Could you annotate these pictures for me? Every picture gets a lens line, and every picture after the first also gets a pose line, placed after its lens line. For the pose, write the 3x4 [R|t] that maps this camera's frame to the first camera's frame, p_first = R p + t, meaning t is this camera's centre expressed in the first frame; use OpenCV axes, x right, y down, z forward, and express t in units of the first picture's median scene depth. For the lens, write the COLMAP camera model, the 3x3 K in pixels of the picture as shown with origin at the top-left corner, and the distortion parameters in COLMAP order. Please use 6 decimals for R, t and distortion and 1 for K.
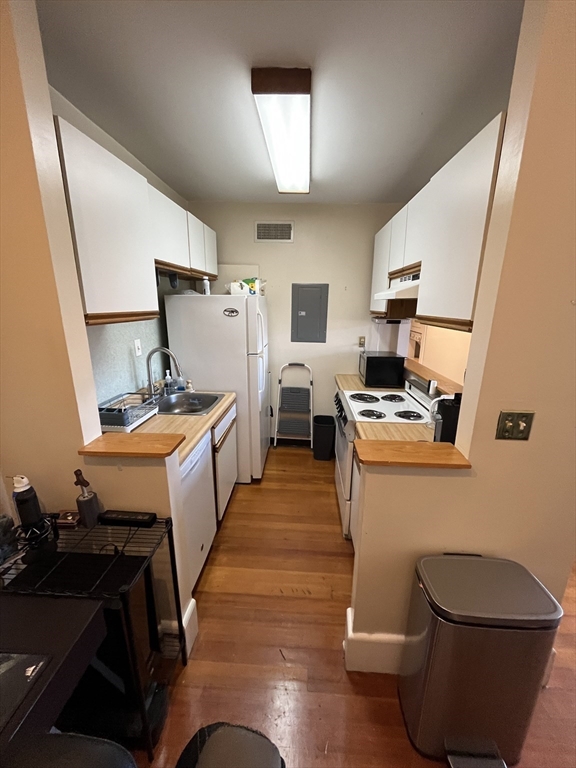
lens RADIAL K [[310.9, 0, 291.1], [0, 310.9, 385.8], [0, 0, 1]] dist [-0.000688, -0.000013]
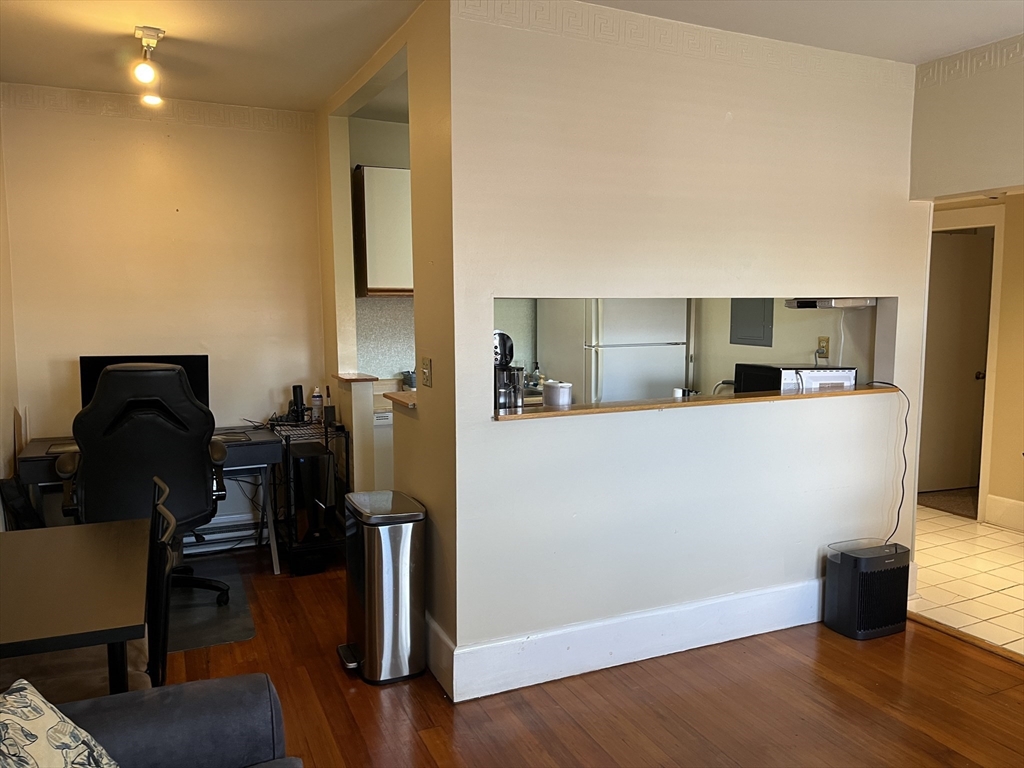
lens RADIAL K [[776.5, 0, 520.4], [0, 776.5, 381.7], [0, 0, 1]] dist [0.066610, -0.089940]
pose [[0.473295, 0.085560, -0.876739, 1.813545], [-0.216460, 0.976052, -0.021601, 0.081894], [0.853895, 0.200003, 0.480481, -0.084573]]
